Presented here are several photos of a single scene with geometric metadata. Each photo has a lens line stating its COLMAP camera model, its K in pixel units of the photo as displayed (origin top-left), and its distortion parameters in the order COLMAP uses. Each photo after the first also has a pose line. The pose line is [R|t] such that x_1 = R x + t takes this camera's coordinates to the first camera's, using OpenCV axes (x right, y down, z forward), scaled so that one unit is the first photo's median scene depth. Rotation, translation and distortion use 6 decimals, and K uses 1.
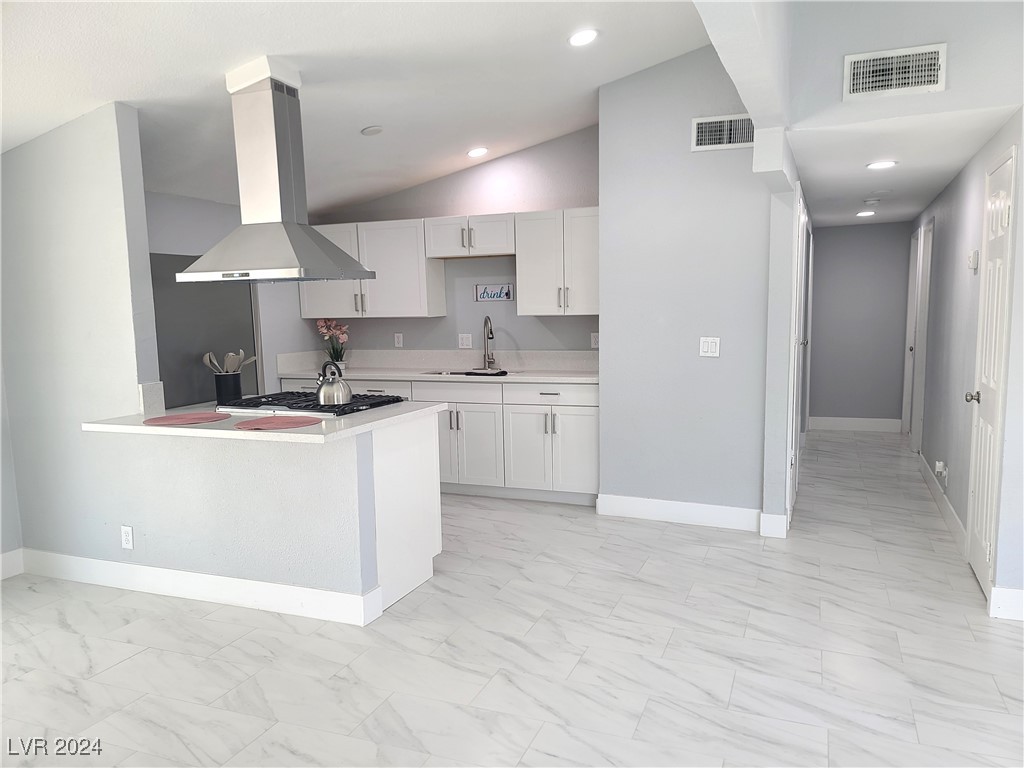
lens RADIAL K [[739.7, 0, 517.7], [0, 739.7, 384.6], [0, 0, 1]] dist [0.041356, -0.007206]
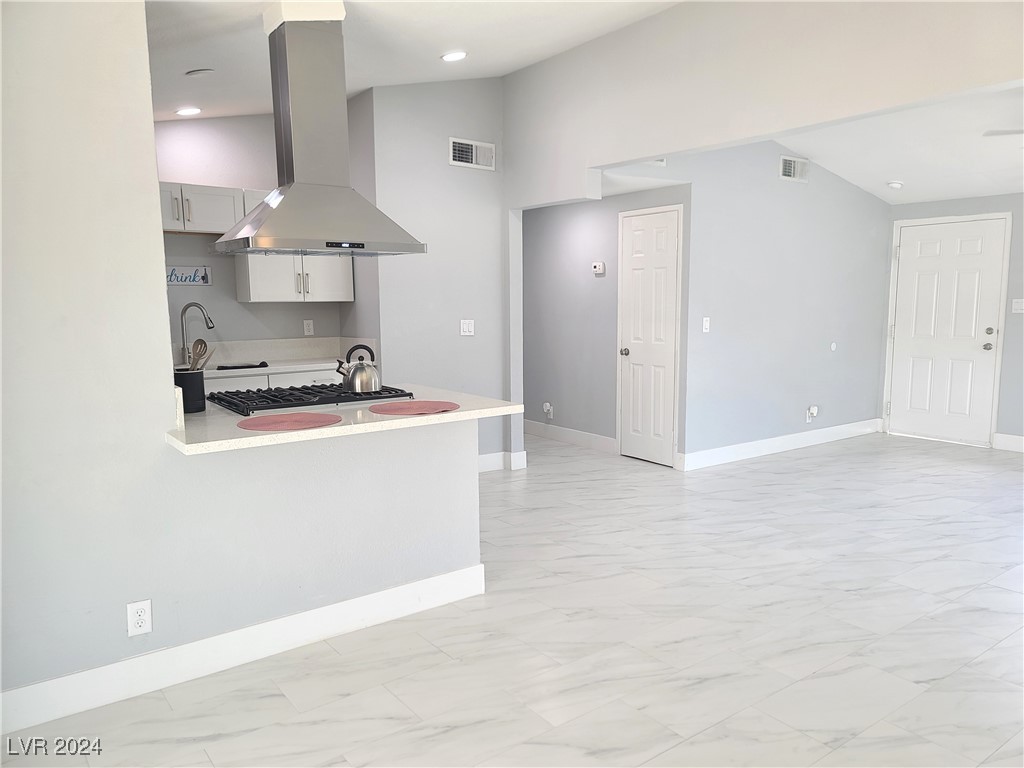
lens RADIAL K [[739.7, 0, 516.6], [0, 739.7, 387.5], [0, 0, 1]] dist [0.041356, -0.007206]
pose [[0.533259, -0.089157, 0.841241, -0.924605], [0.086426, 0.994969, 0.050665, -0.008769], [-0.841526, 0.045687, 0.538281, 0.348777]]
